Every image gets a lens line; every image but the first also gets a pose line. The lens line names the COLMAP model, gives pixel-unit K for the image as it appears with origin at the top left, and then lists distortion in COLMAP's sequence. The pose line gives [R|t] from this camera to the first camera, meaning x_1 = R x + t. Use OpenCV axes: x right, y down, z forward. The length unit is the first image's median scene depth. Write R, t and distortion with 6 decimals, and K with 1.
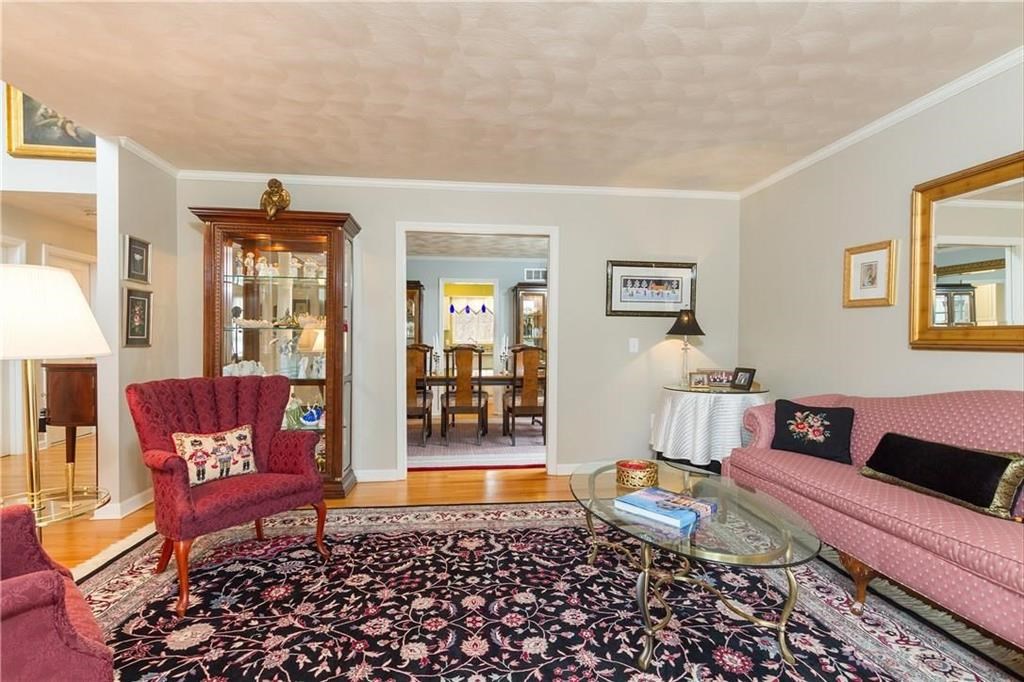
lens RADIAL K [[467.5, 0, 517.0], [0, 467.5, 347.4], [0, 0, 1]] dist [0.011141, -0.000462]
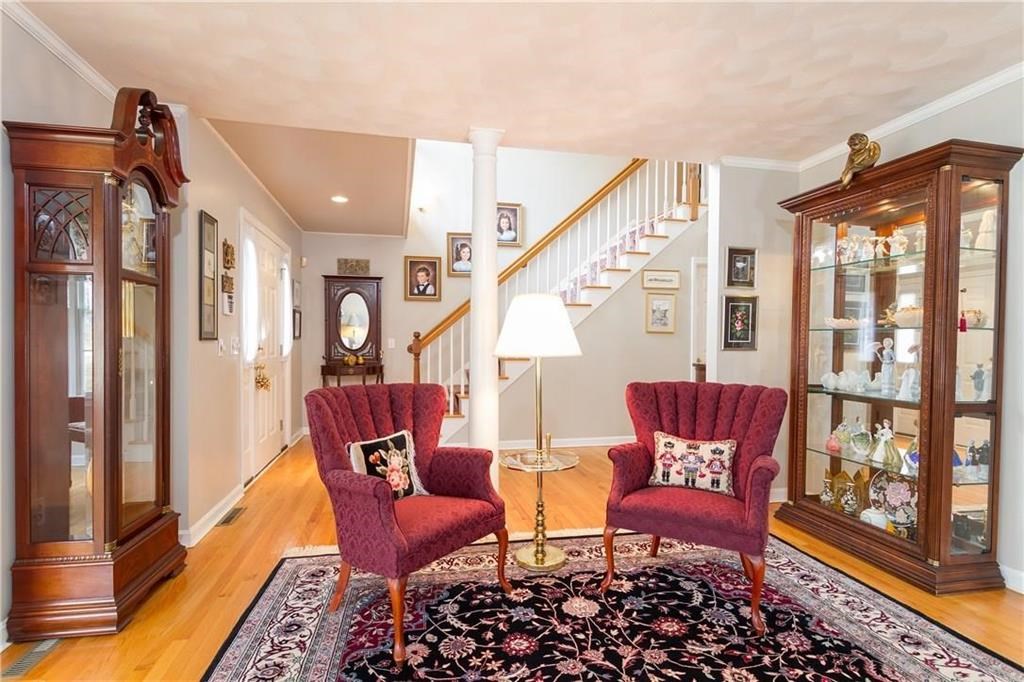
lens RADIAL K [[513.8, 0, 520.8], [0, 513.8, 346.1], [0, 0, 1]] dist [-0.000066, -0.000077]
pose [[0.101207, 0.005318, -0.994851, 0.382358], [-0.015930, 0.999866, 0.003725, -0.010419], [0.994738, 0.015471, 0.101279, 0.542880]]
